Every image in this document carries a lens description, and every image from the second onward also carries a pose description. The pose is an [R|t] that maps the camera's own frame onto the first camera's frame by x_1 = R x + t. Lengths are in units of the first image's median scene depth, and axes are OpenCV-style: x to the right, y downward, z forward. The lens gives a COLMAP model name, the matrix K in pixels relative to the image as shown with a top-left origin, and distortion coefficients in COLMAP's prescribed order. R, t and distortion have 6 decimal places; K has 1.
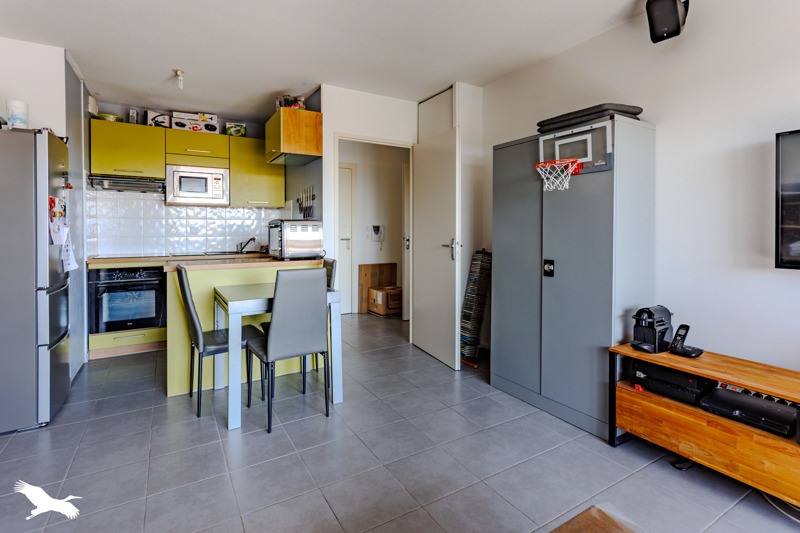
lens RADIAL K [[392.5, 0, 400.0], [0, 392.5, 231.2], [0, 0, 1]] dist [0.001530, -0.000048]
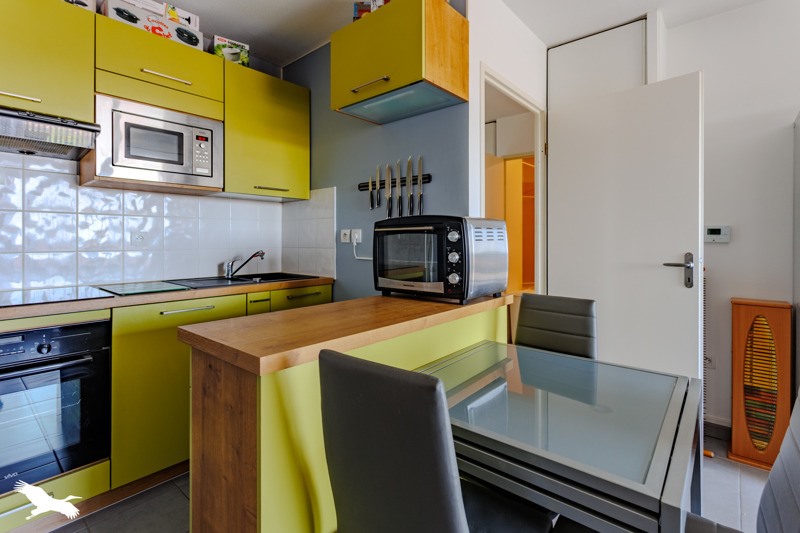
lens RADIAL K [[390.5, 0, 397.4], [0, 390.5, 241.8], [0, 0, 1]] dist [-0.001005, -0.000388]
pose [[0.949877, 0.002806, 0.312611, -0.383560], [-0.001867, 0.999993, -0.003303, 0.003639], [-0.312618, 0.002553, 0.949876, 0.437068]]
